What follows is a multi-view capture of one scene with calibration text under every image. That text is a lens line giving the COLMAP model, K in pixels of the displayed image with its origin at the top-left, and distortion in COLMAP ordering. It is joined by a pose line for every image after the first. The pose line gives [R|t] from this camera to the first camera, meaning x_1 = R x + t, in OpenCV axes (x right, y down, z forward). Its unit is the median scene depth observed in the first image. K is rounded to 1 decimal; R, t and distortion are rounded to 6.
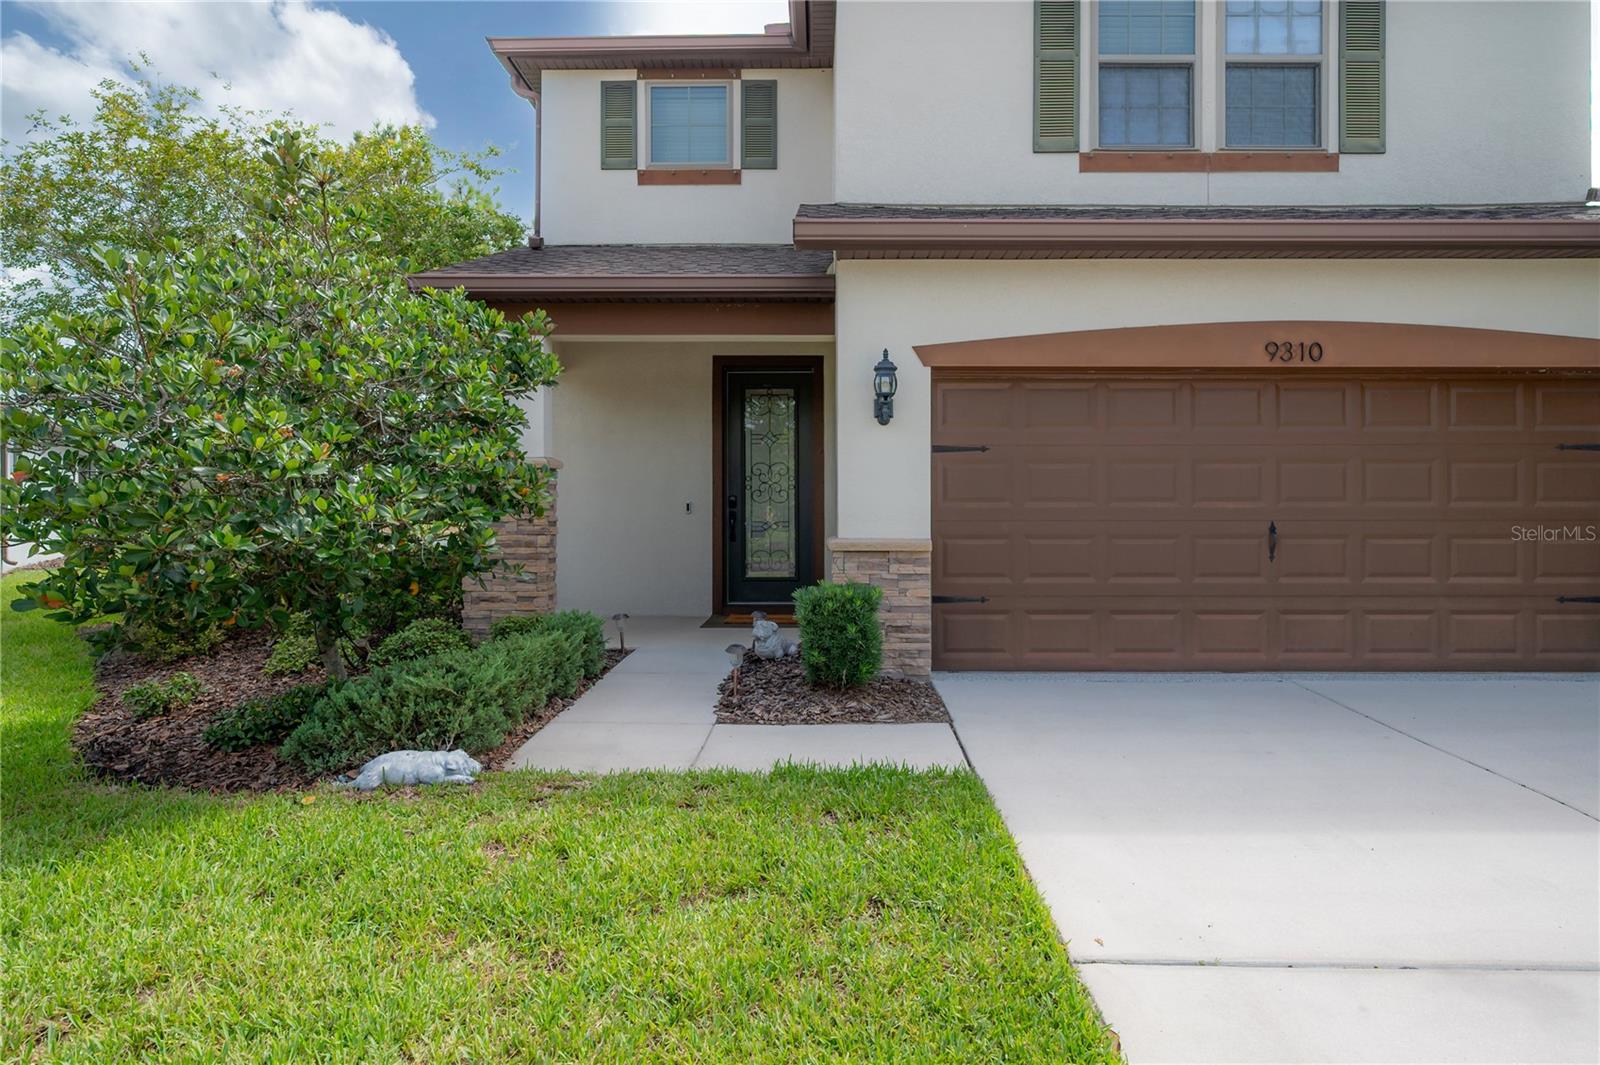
lens RADIAL K [[885.2, 0, 840.2], [0, 885.2, 506.4], [0, 0, 1]] dist [-0.000781, -0.000587]
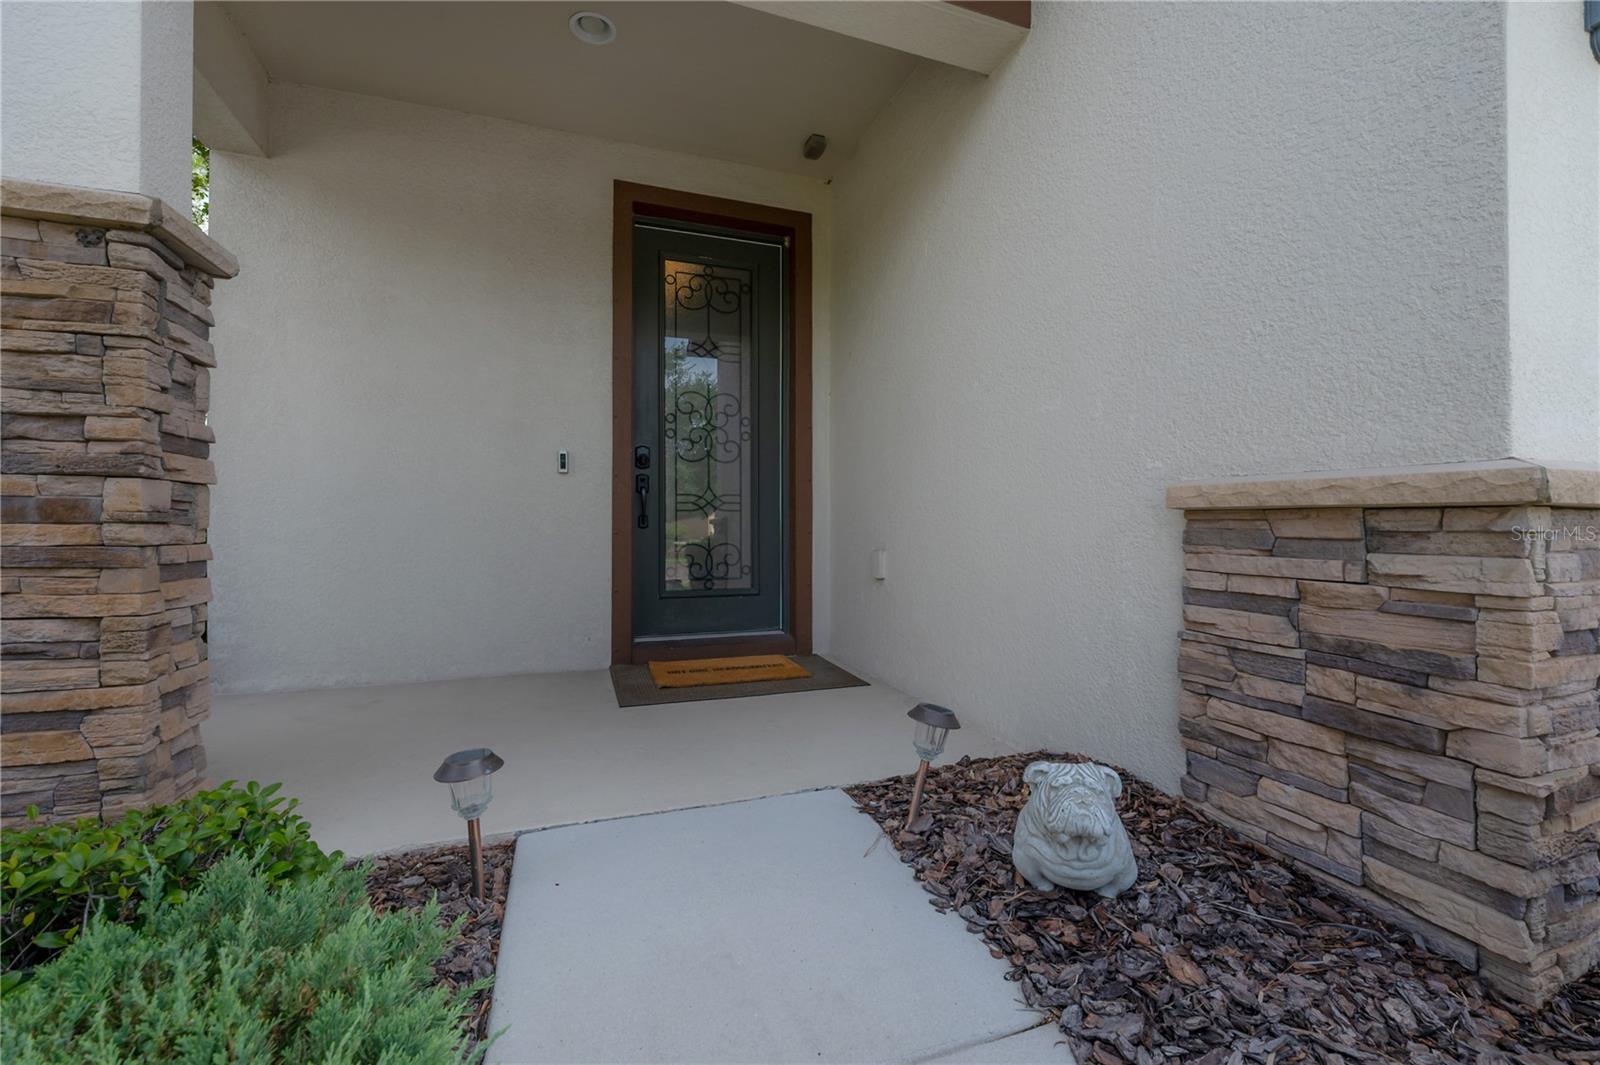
lens RADIAL K [[658.2, 0, 815.9], [0, 658.2, 520.9], [0, 0, 1]] dist [-0.004123, -0.000339]
pose [[0.941001, 0.006367, 0.338343, -0.206361], [-0.007192, 0.999973, 0.001185, 0.043836], [-0.338326, -0.003548, 0.941022, 0.741118]]
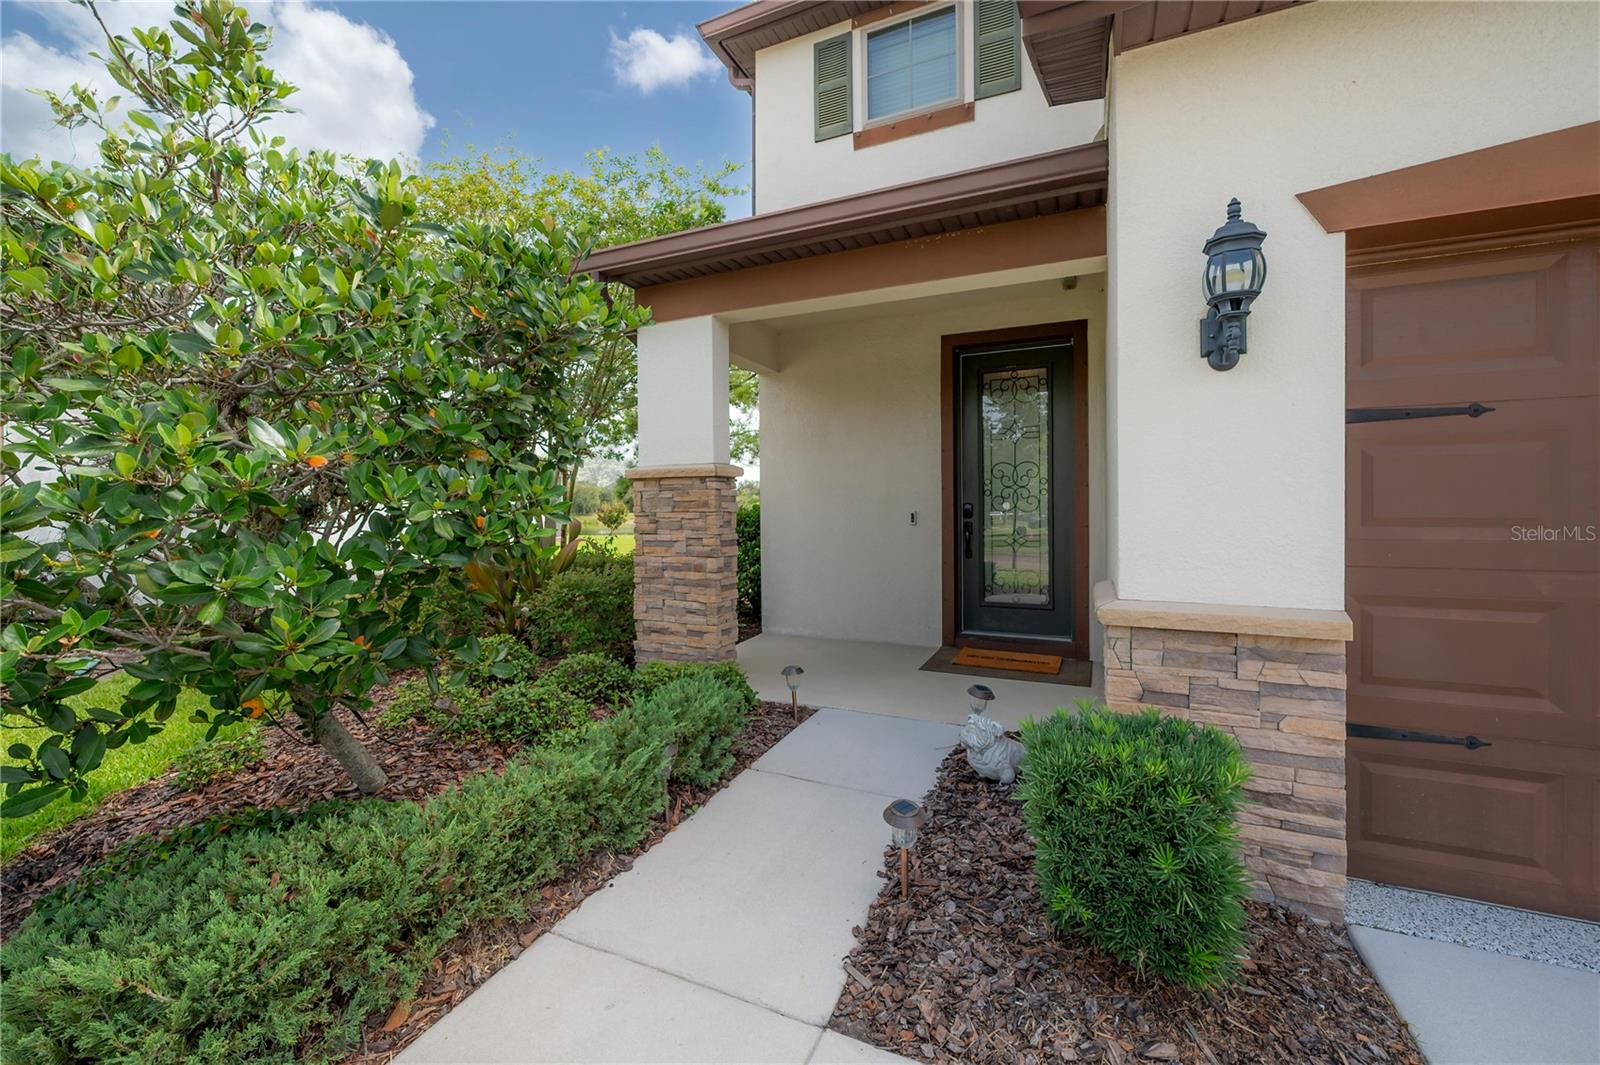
lens RADIAL K [[648.1, 0, 789.8], [0, 648.1, 511.1], [0, 0, 1]] dist [-0.003796, -0.000050]
pose [[0.900100, -0.001953, -0.435679, -0.008438], [0.008598, 0.999875, 0.013281, -0.018358], [0.435599, -0.015700, 0.900004, 0.489526]]
